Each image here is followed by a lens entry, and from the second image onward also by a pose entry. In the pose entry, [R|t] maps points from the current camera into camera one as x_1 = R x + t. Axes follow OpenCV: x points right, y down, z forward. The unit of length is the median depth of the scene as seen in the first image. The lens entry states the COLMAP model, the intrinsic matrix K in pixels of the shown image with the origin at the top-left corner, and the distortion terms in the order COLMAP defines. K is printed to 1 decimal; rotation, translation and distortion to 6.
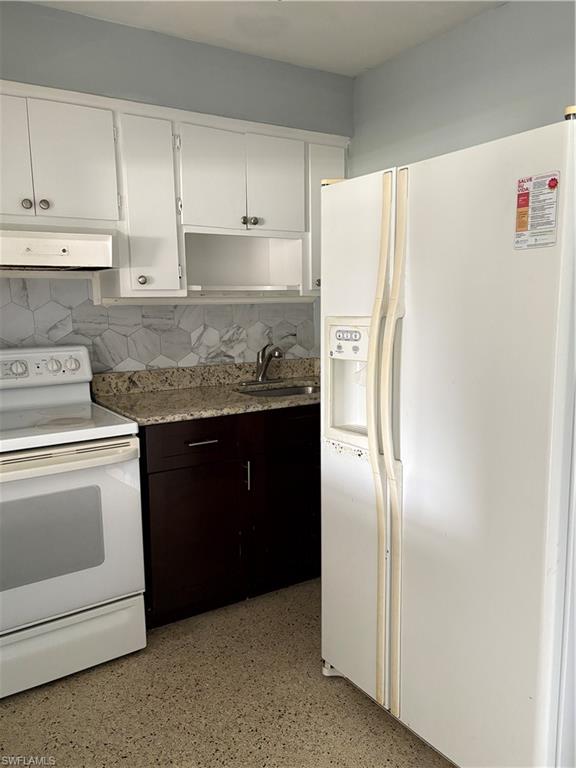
lens RADIAL K [[577.2, 0, 288.0], [0, 577.2, 384.0], [0, 0, 1]] dist [0.124019, -0.158547]
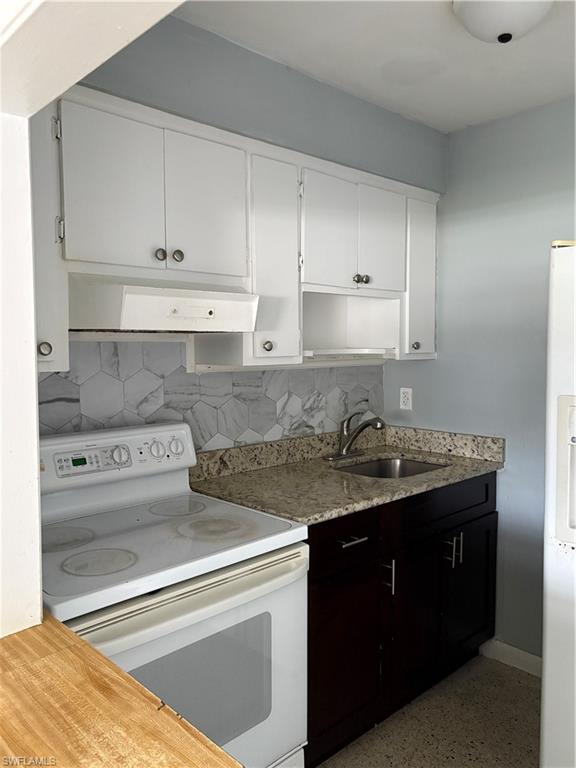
lens RADIAL K [[577.2, 0, 288.0], [0, 577.2, 384.0], [0, 0, 1]] dist [0.124019, -0.158547]
pose [[0.982385, -0.000679, 0.186865, -0.342861], [0.015047, 0.997034, -0.075481, -0.053749], [-0.186259, 0.076963, 0.979482, 0.161740]]
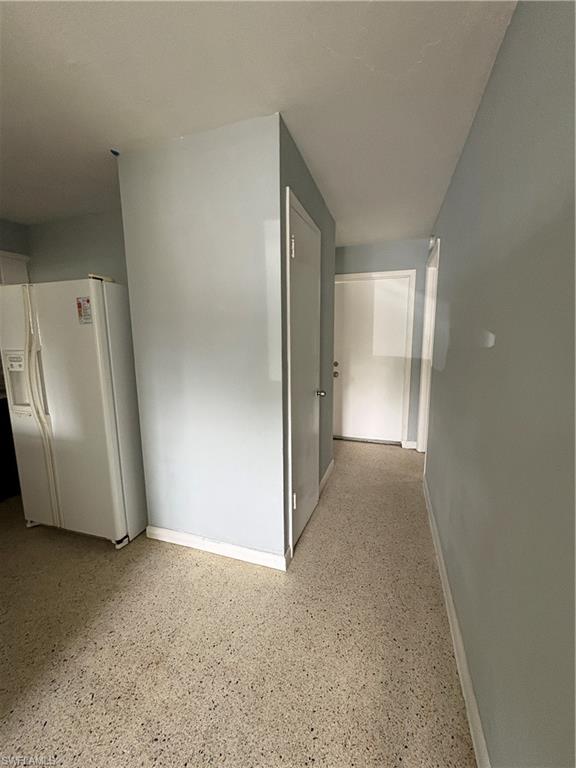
lens RADIAL K [[303.2, 0, 288.0], [0, 303.2, 384.0], [0, 0, 1]] dist [0.000723, -0.000019]
pose [[0.783877, -0.088046, 0.614642, 0.135567], [0.084437, 0.995815, 0.034961, 0.034019], [-0.615148, 0.024494, 0.788031, -0.318526]]
